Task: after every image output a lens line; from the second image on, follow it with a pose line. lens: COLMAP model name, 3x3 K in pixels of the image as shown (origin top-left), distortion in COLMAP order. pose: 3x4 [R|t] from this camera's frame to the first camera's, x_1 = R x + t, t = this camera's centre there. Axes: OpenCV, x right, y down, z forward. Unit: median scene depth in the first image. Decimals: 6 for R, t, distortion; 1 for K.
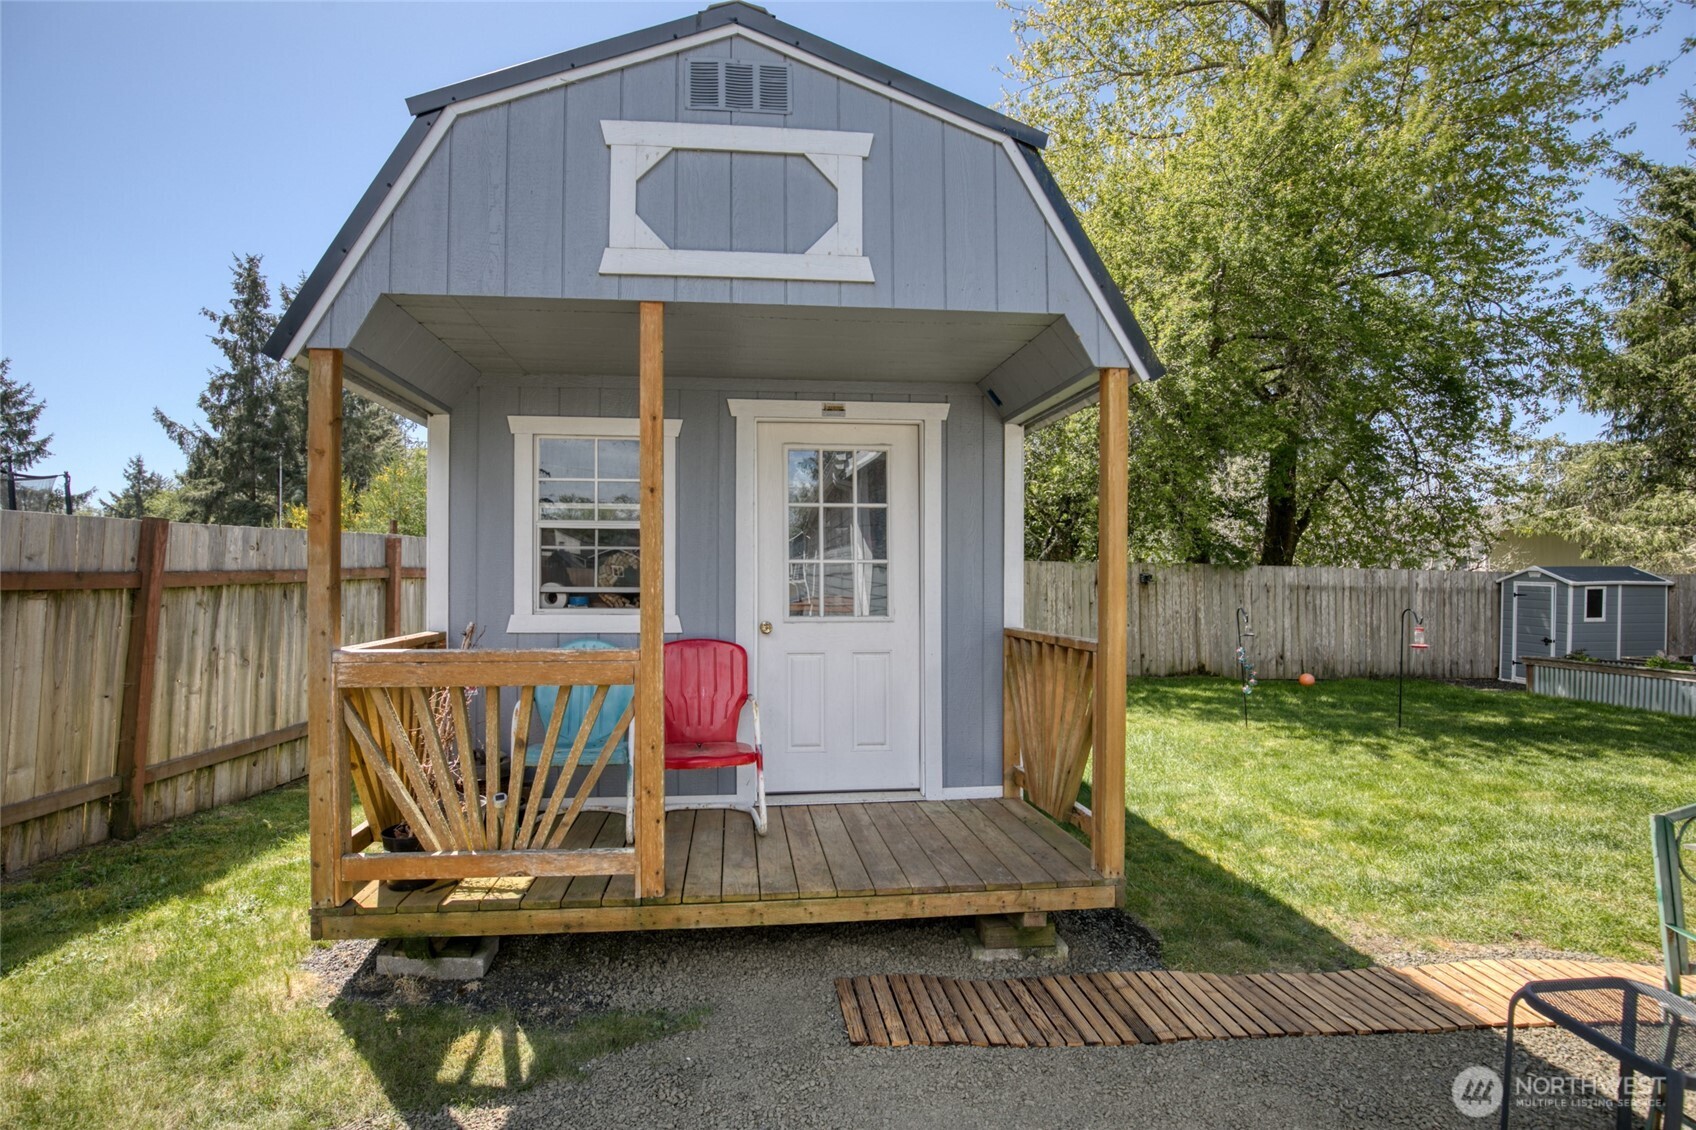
lens RADIAL K [[790.8, 0, 840.2], [0, 790.8, 572.6], [0, 0, 1]] dist [-0.028829, 0.003664]
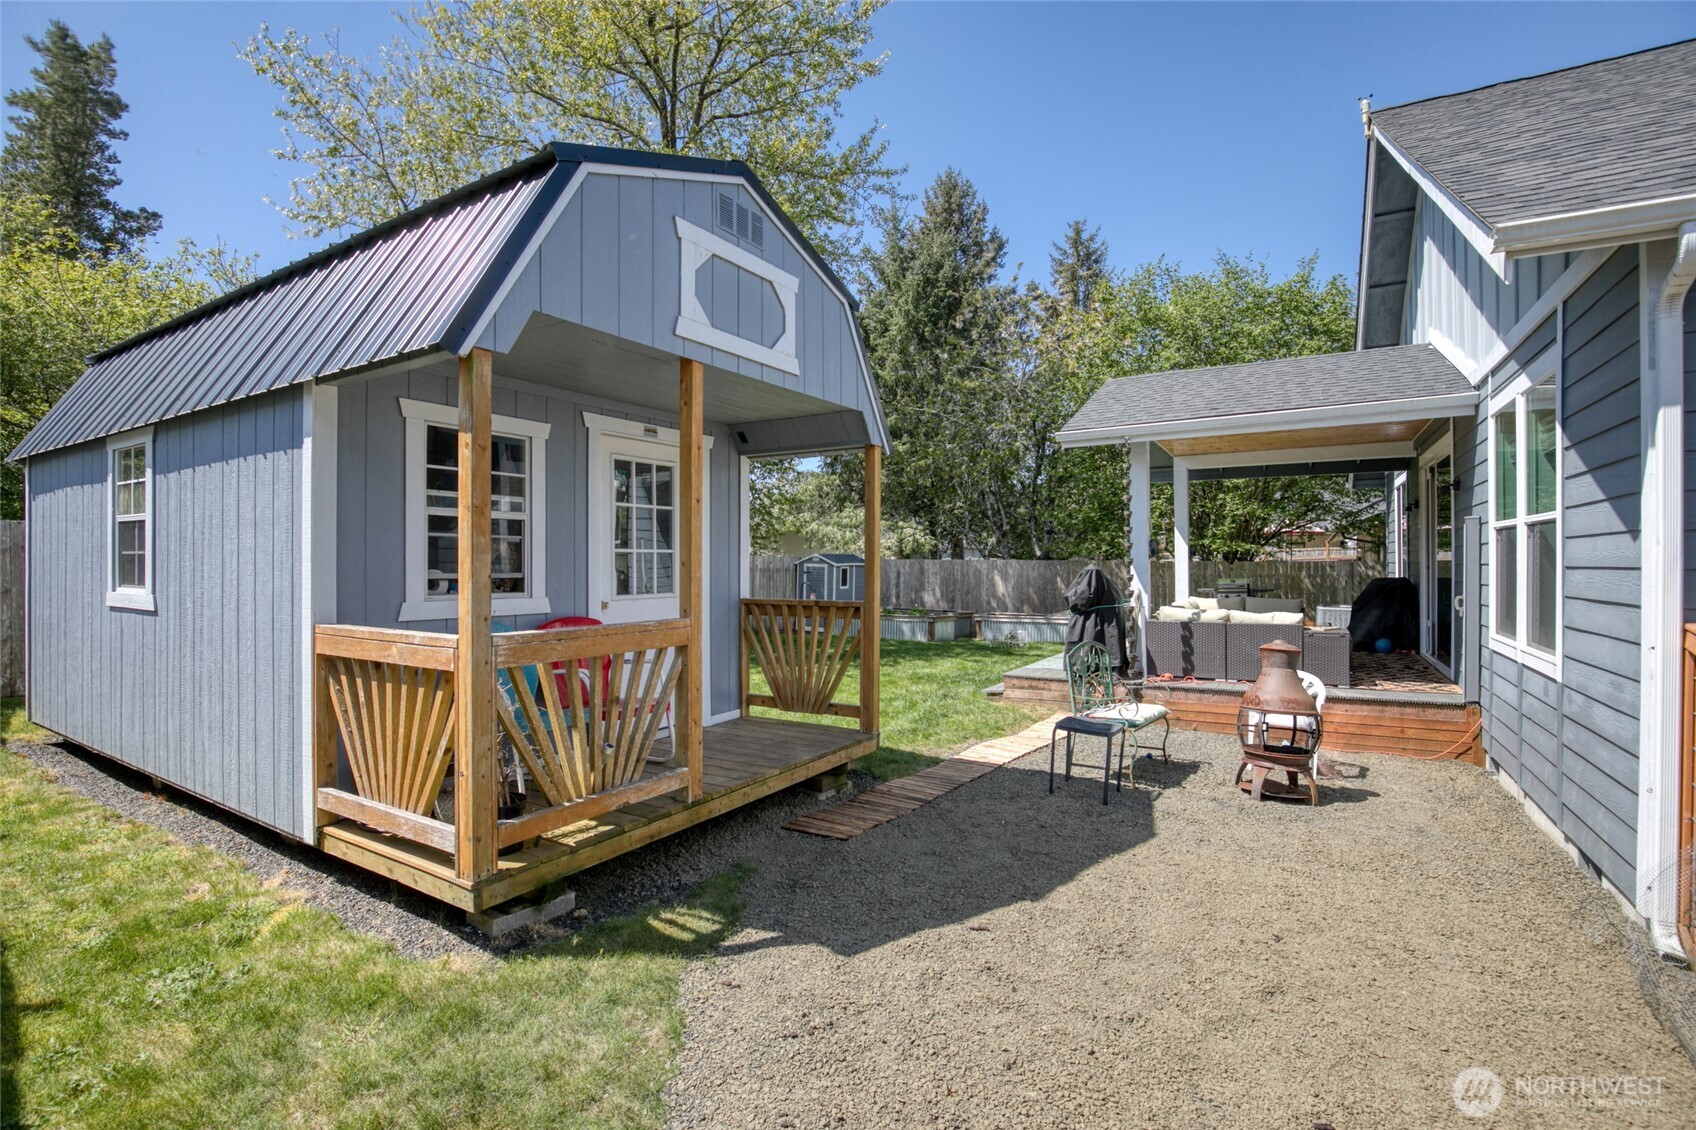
lens RADIAL K [[790.8, 0, 840.3], [0, 790.8, 560.3], [0, 0, 1]] dist [-0.028829, 0.003664]
pose [[0.616733, 0.001296, 0.787171, -0.830414], [-0.007968, 0.999958, 0.004596, -0.007606], [-0.787132, -0.009106, 0.616717, -0.024032]]
